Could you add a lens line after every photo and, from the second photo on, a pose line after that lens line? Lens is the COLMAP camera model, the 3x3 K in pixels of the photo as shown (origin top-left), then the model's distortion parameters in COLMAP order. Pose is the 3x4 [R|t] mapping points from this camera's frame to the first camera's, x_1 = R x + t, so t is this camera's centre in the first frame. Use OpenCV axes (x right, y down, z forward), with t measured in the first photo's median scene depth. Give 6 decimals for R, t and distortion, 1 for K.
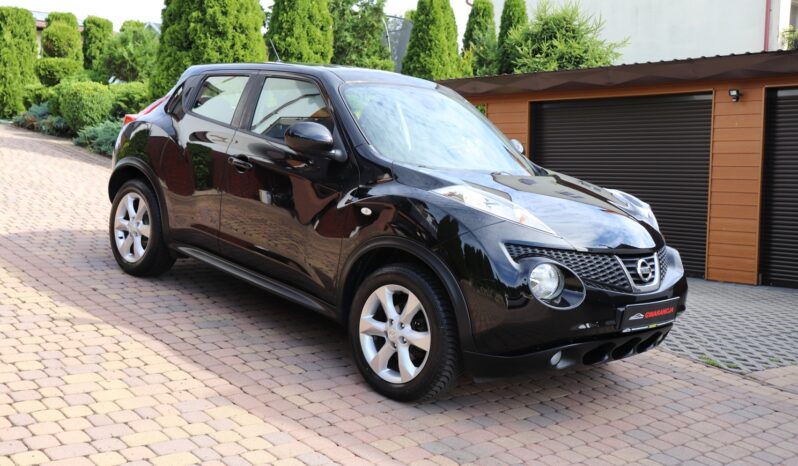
lens RADIAL K [[963.7, 0, 399.0], [0, 963.7, 233.0], [0, 0, 1]] dist [-0.006764, 0.031252]
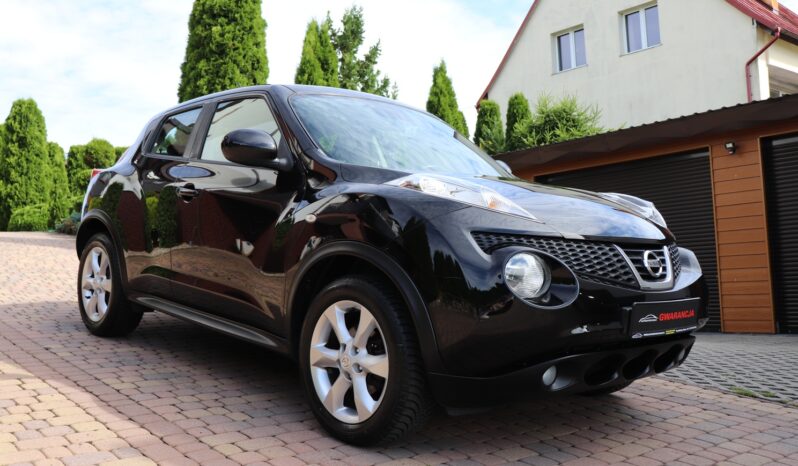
lens RADIAL K [[821.8, 0, 399.0], [0, 821.8, 233.0], [0, 0, 1]] dist [-0.107713, 0.194812]
pose [[0.996390, -0.067311, -0.051731, 0.071054], [0.059770, 0.988963, -0.135570, 0.082933], [0.060285, 0.131988, 0.989416, 0.275047]]
